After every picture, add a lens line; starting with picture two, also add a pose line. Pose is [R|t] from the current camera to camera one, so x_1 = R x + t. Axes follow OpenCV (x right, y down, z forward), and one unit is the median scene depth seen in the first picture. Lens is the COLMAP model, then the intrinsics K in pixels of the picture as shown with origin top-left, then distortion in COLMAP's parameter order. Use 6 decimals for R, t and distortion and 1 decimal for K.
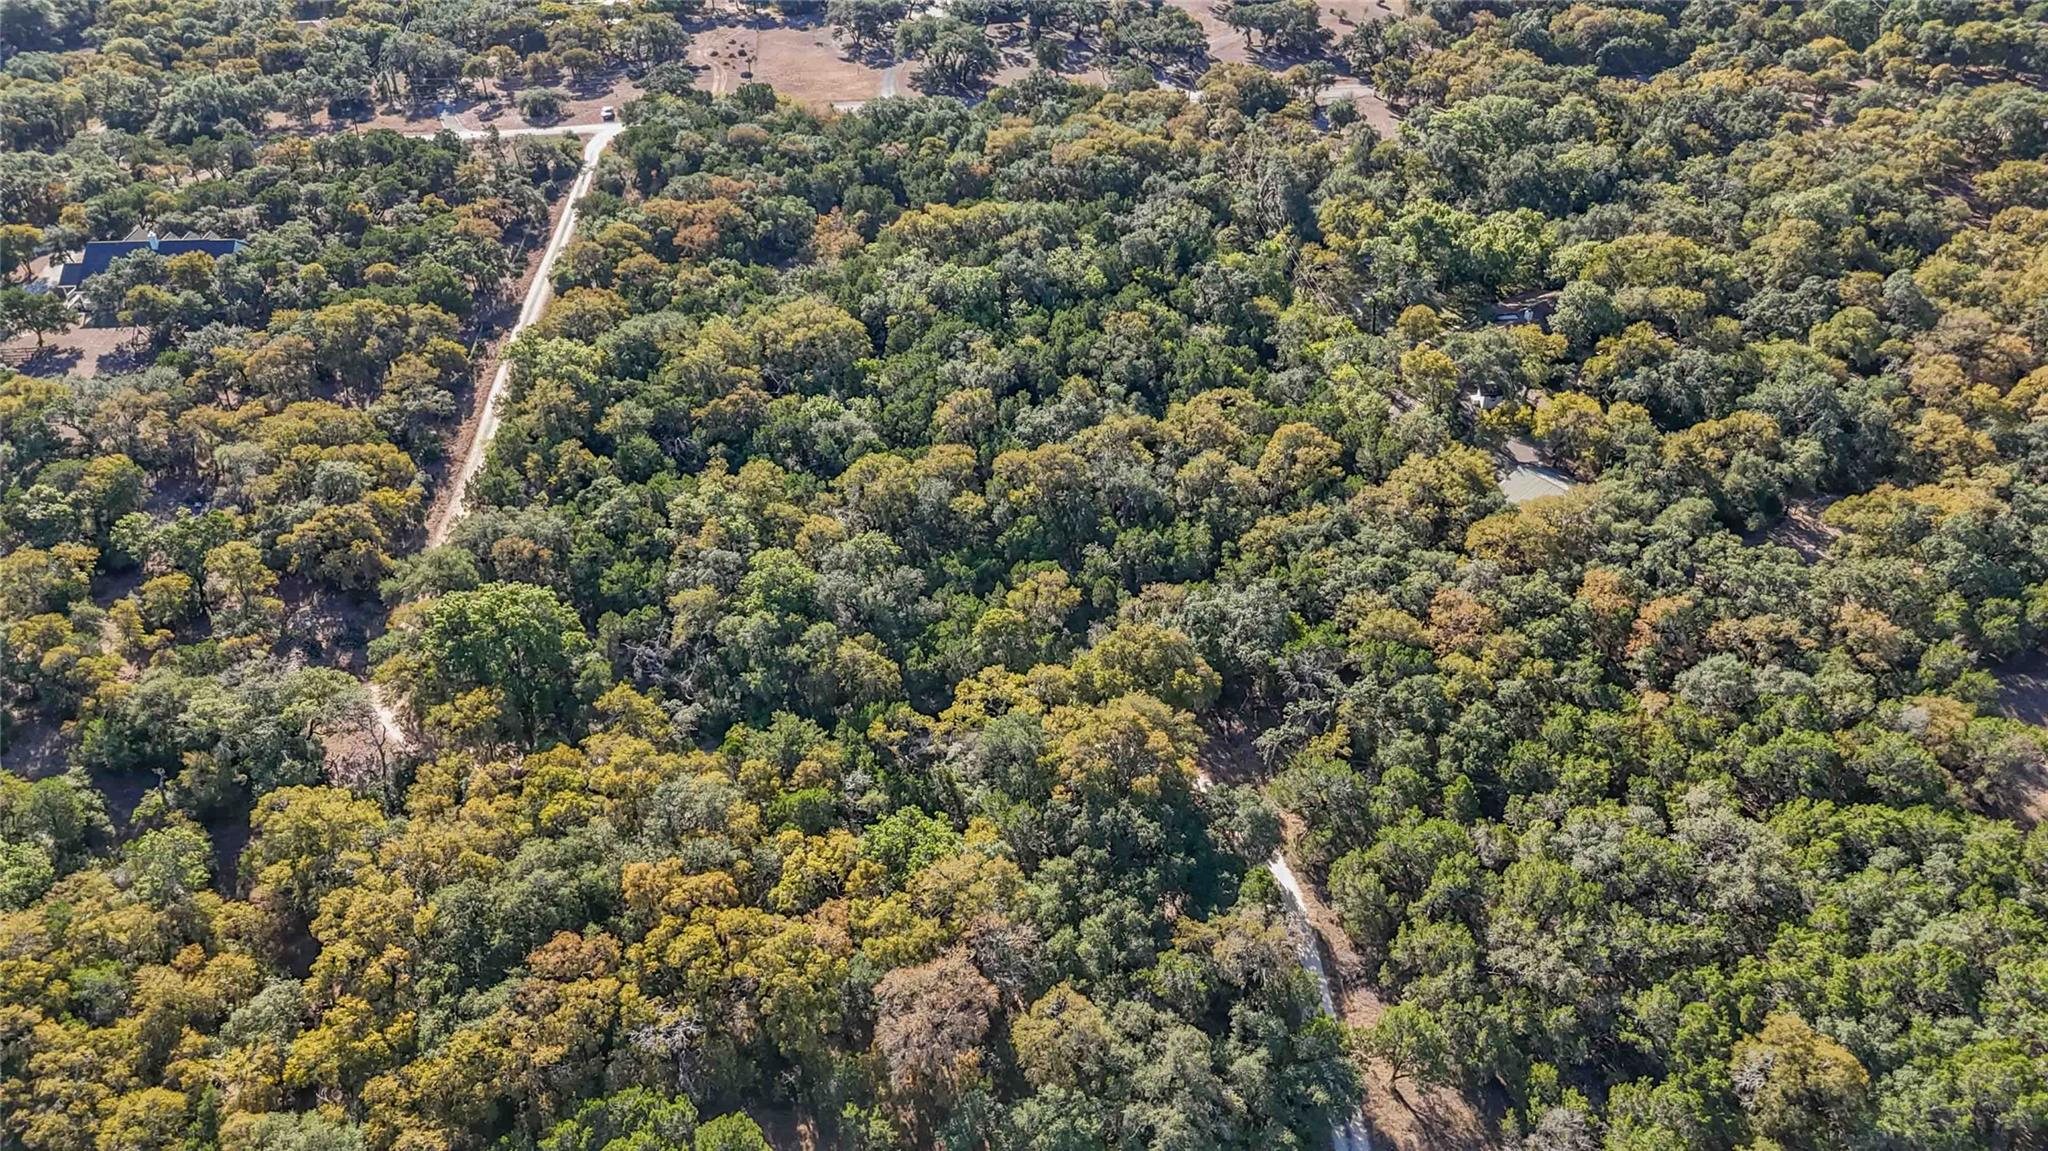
lens RADIAL K [[1512.8, 0, 1024.0], [0, 1512.8, 575.5], [0, 0, 1]] dist [0.080971, -0.079400]
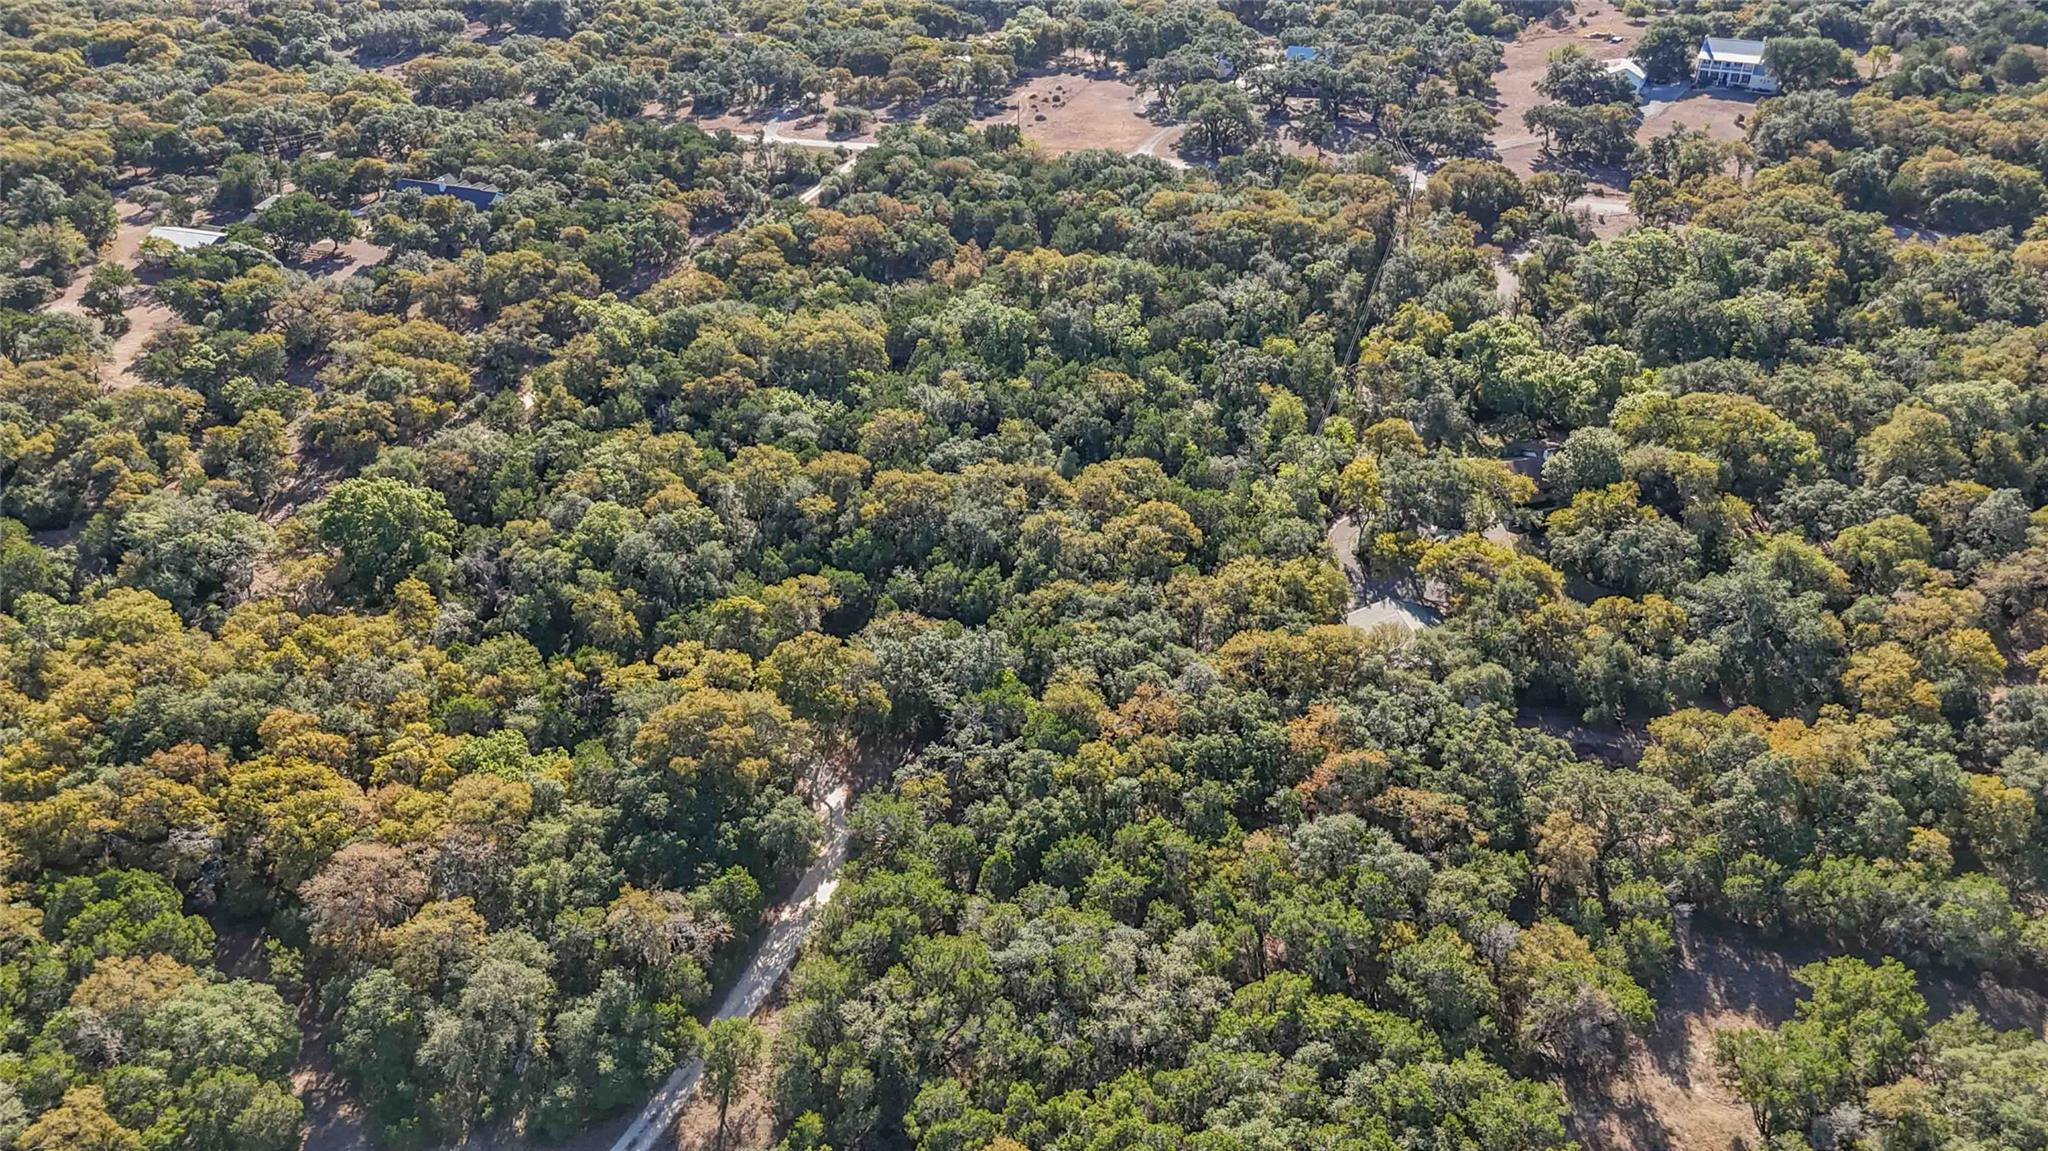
lens RADIAL K [[1512.8, 0, 1024.0], [0, 1512.8, 575.5], [0, 0, 1]] dist [0.080971, -0.079400]
pose [[0.906666, 0.222527, -0.358384, 0.436724], [-0.236083, 0.971714, 0.006094, -0.036321], [0.349602, 0.079083, 0.933554, 0.049827]]
